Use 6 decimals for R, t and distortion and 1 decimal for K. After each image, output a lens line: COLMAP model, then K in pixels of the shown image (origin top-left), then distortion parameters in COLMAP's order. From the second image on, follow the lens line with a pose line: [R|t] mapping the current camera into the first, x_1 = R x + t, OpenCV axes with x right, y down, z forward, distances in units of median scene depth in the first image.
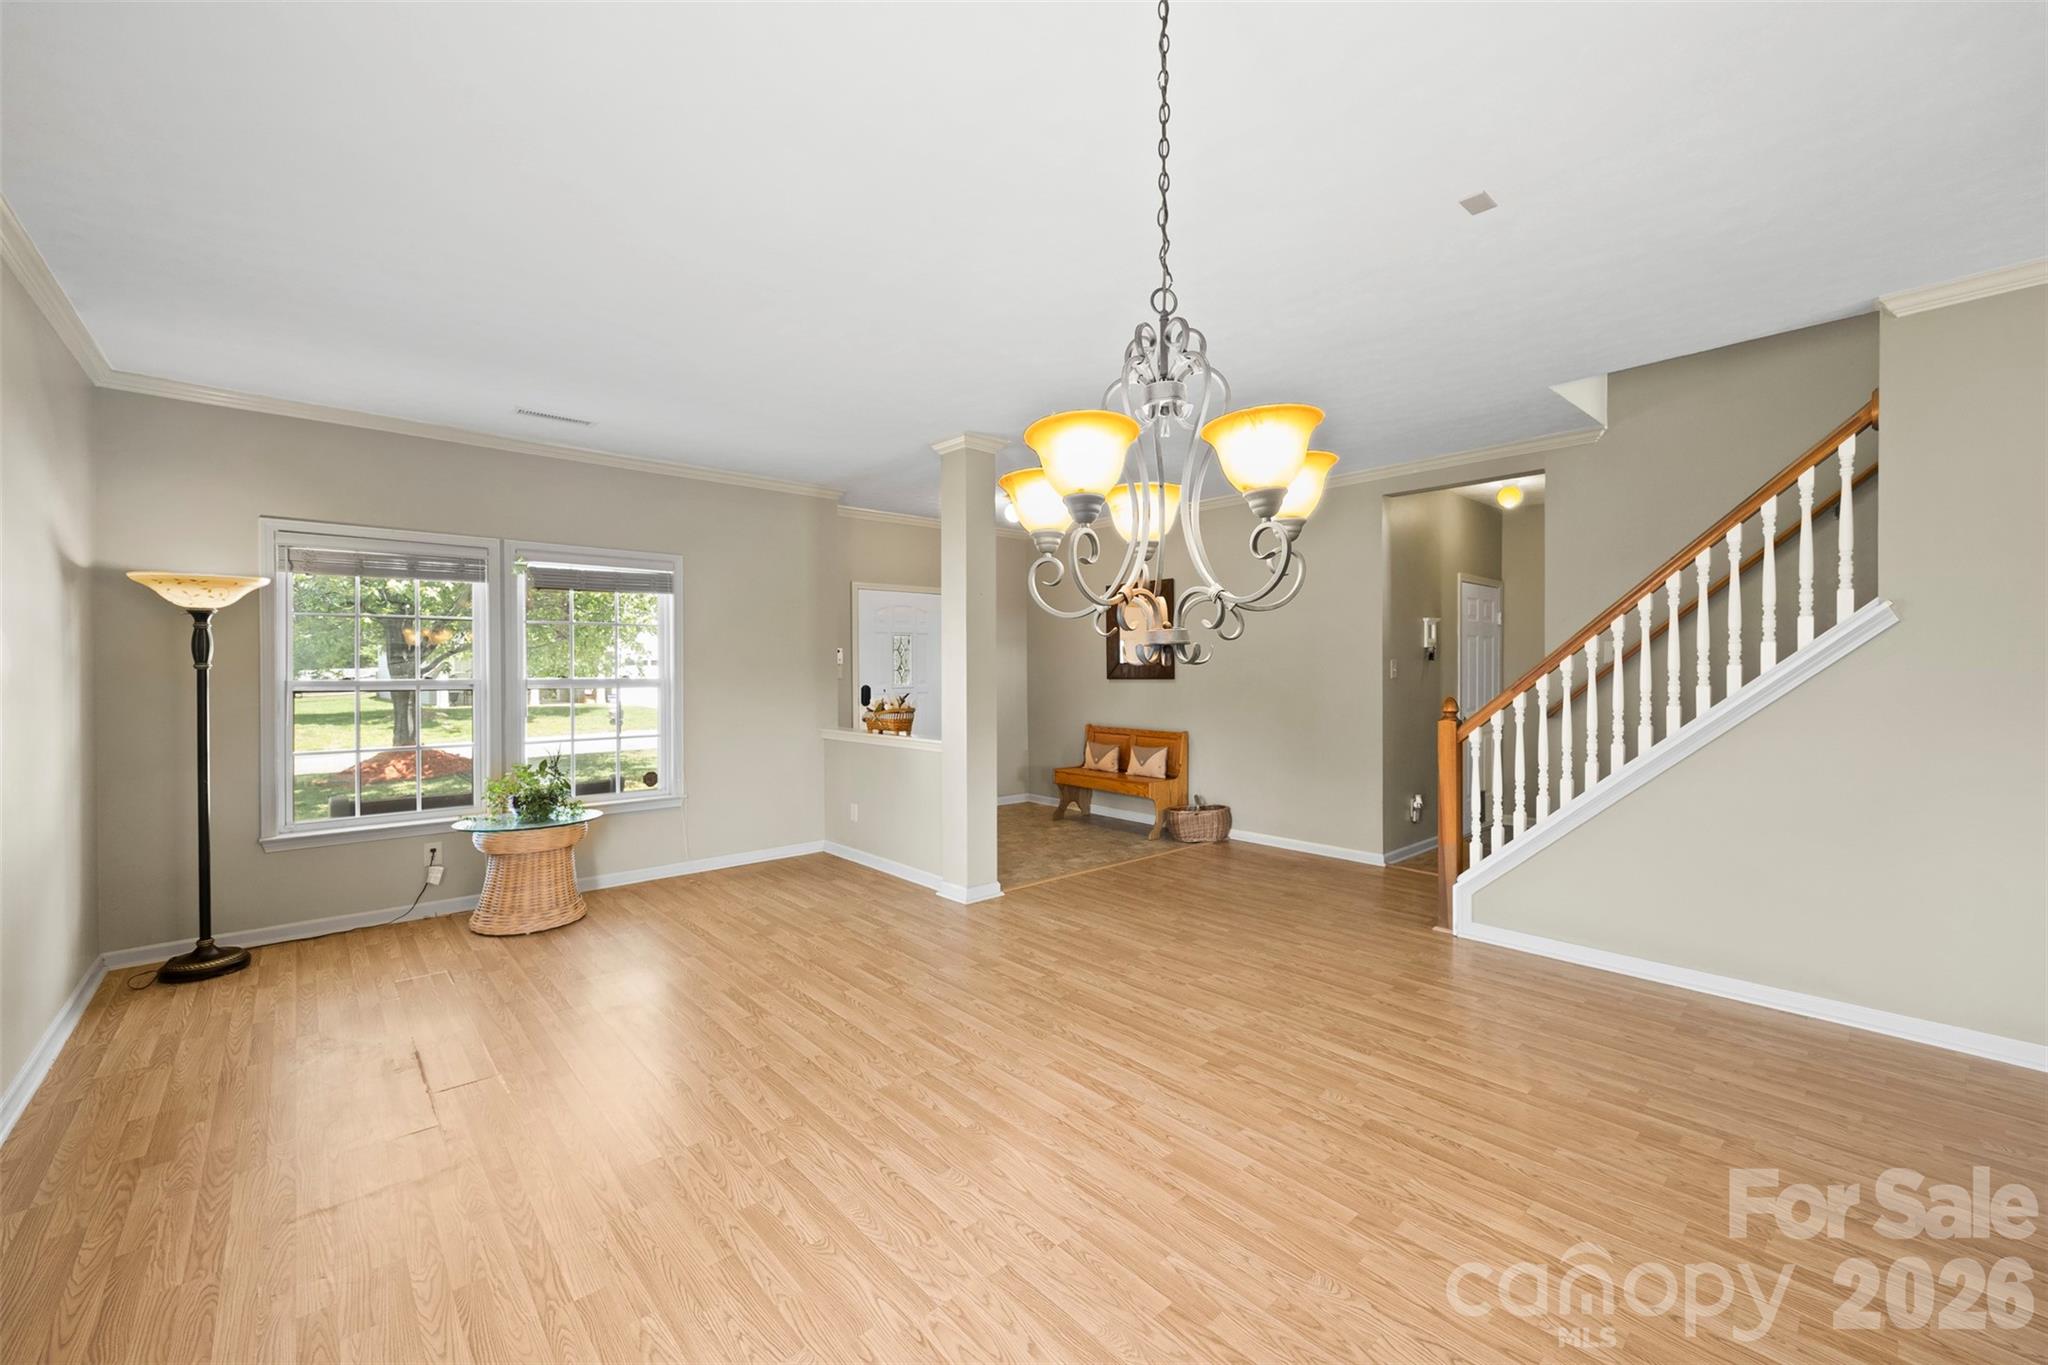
lens RADIAL K [[819.3, 0, 1025.4], [0, 819.3, 657.6], [0, 0, 1]] dist [0.001815, 0.001067]
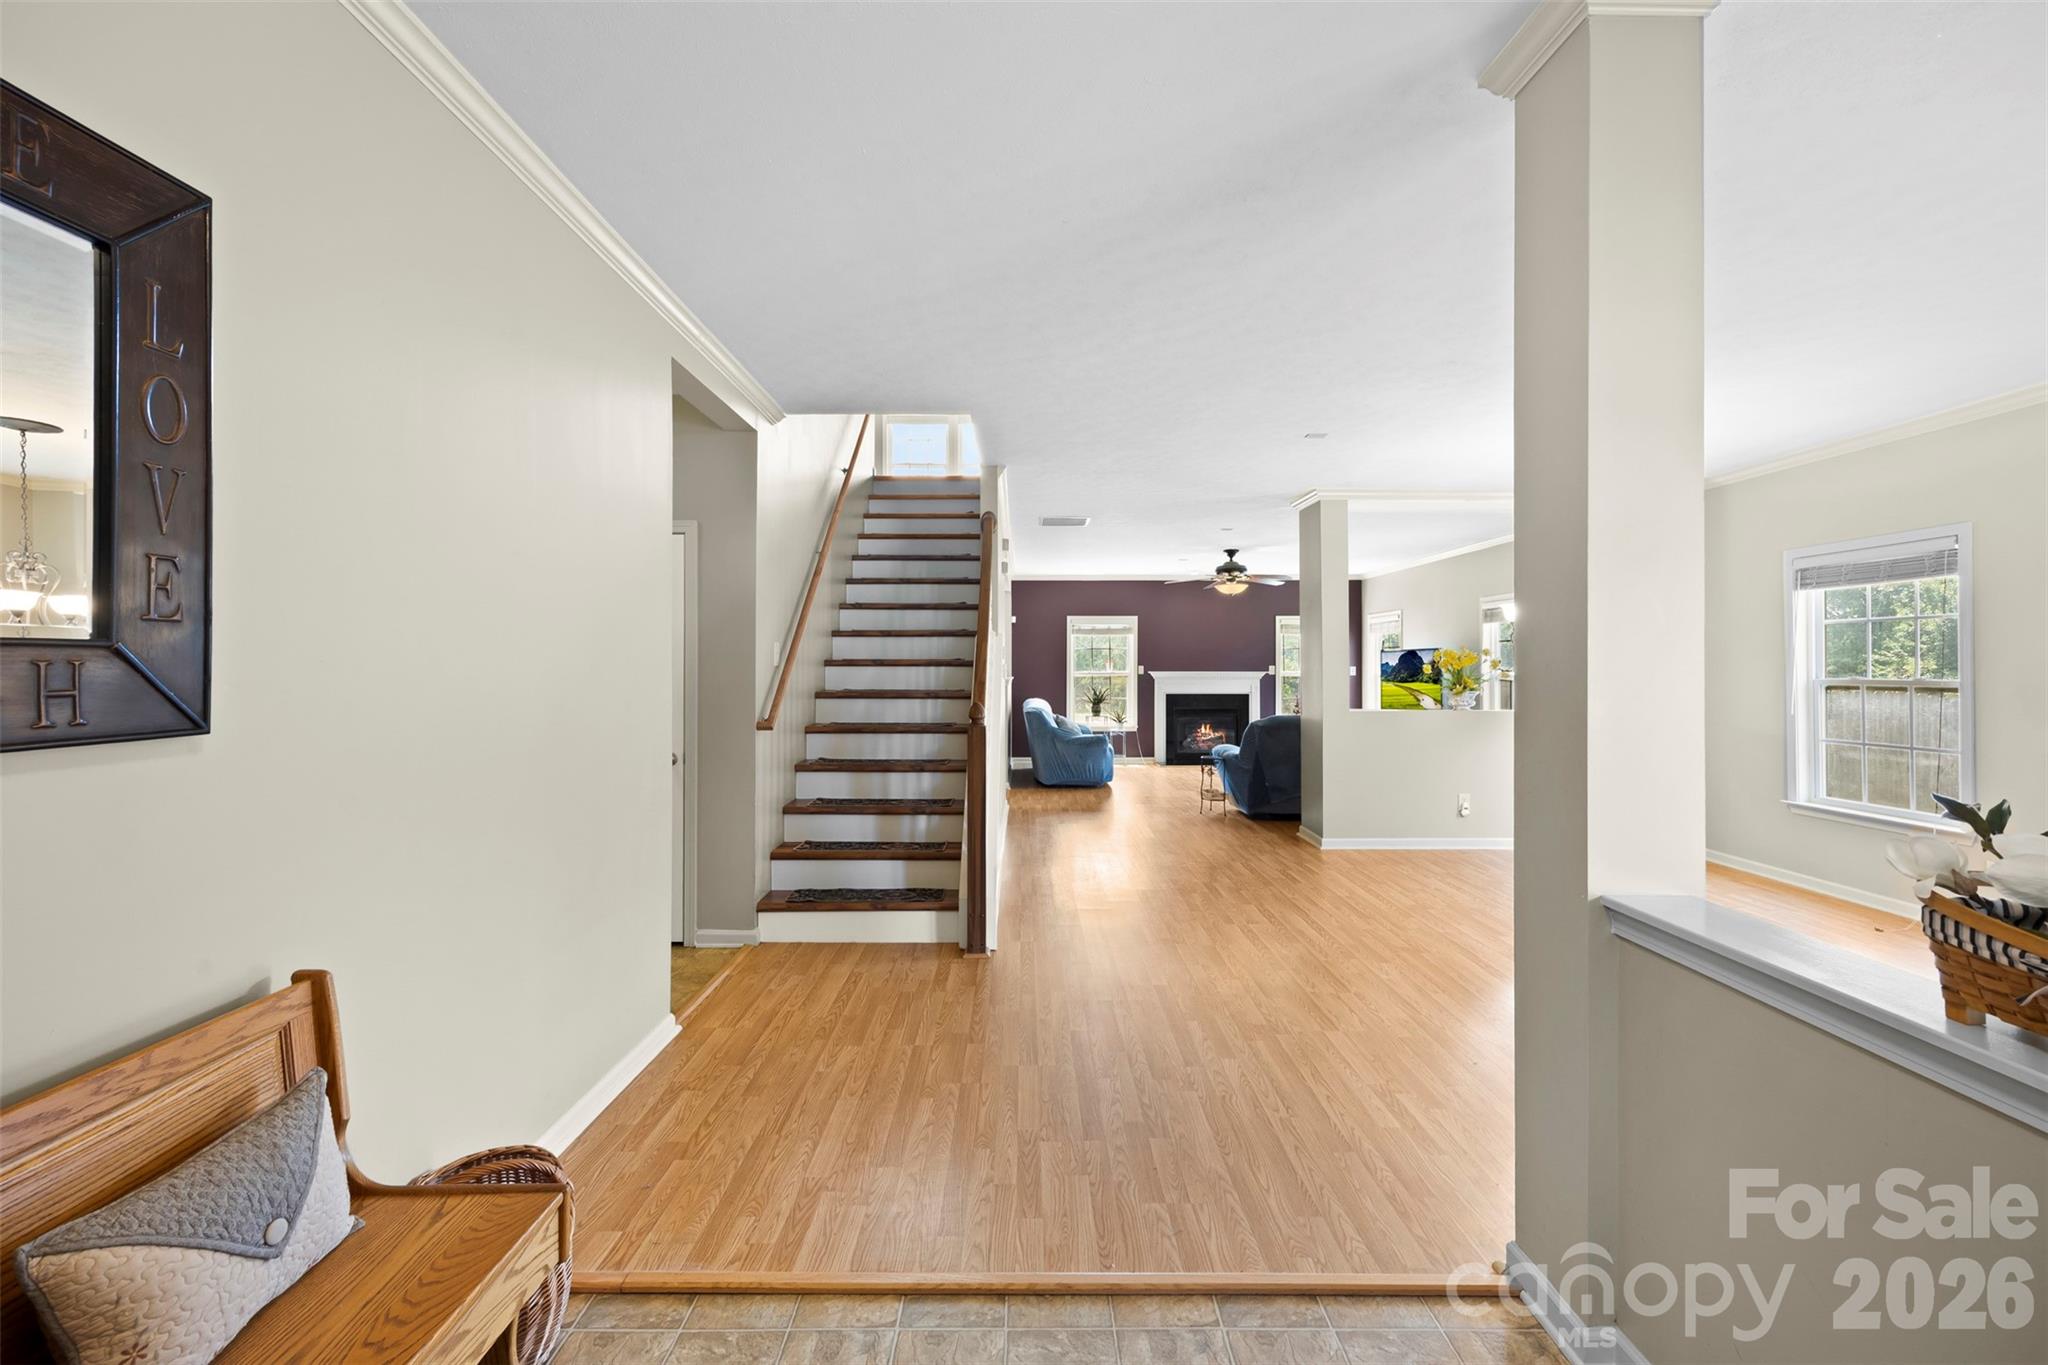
lens RADIAL K [[819.3, 0, 1015.0], [0, 819.3, 684.2], [0, 0, 1]] dist [0.001815, 0.001067]
pose [[-0.738867, -0.014355, 0.673698, -0.156059], [-0.009620, 0.999896, 0.010755, 0.016550], [-0.673782, 0.001466, -0.738928, 1.905881]]
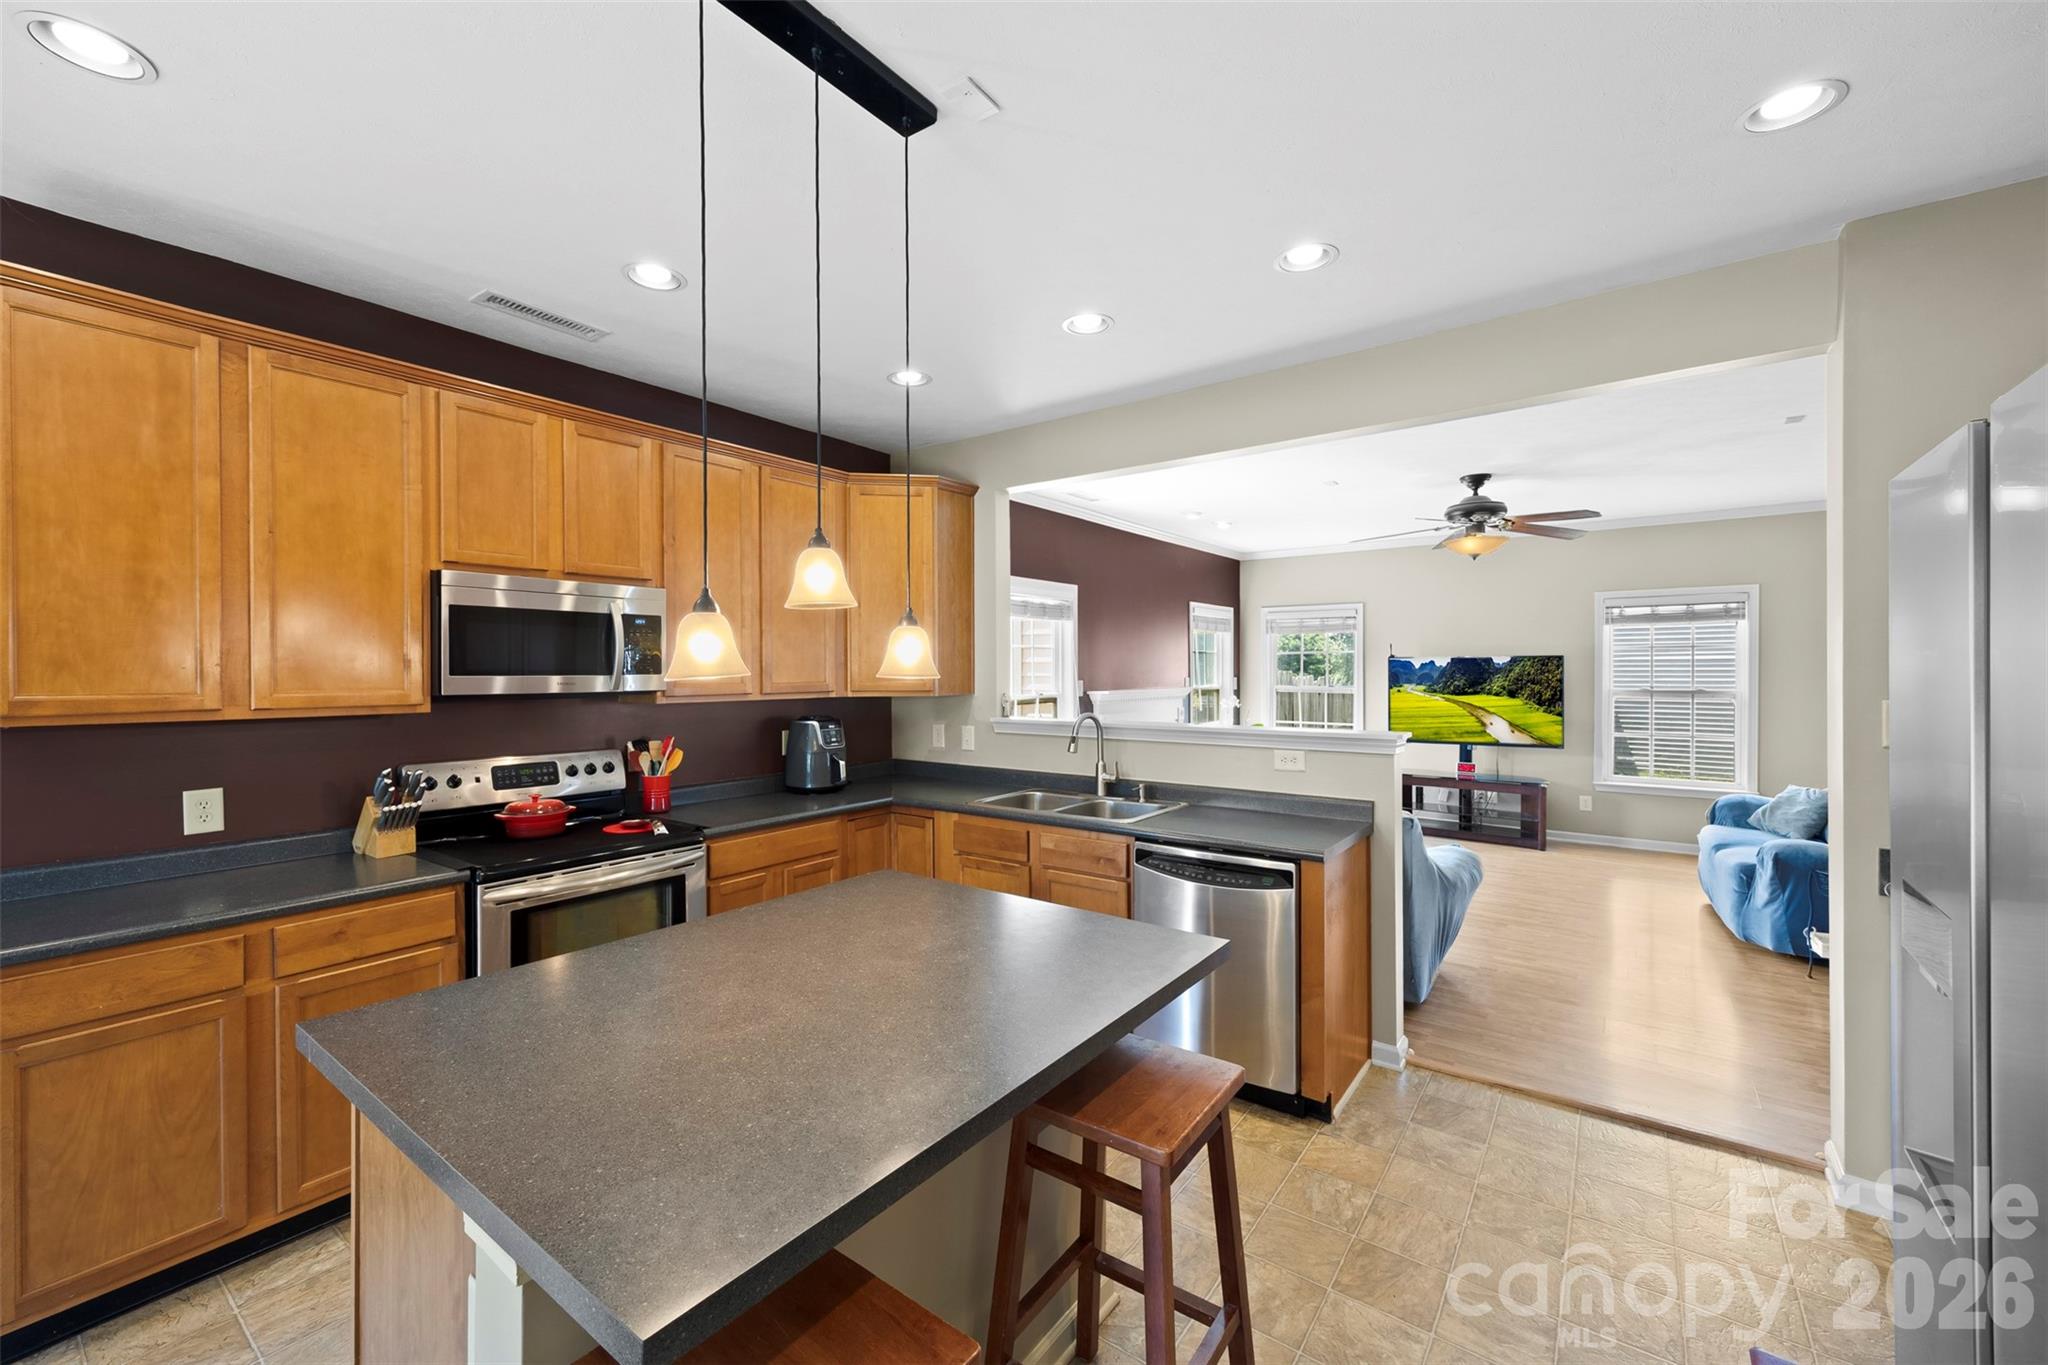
lens RADIAL K [[819.3, 0, 1010.4], [0, 819.3, 669.6], [0, 0, 1]] dist [0.001815, 0.001067]
pose [[-0.981539, 0.006691, -0.191146, 2.123354], [0.008951, 0.999900, -0.010959, -0.030670], [0.191053, -0.012468, -0.981500, 0.828322]]
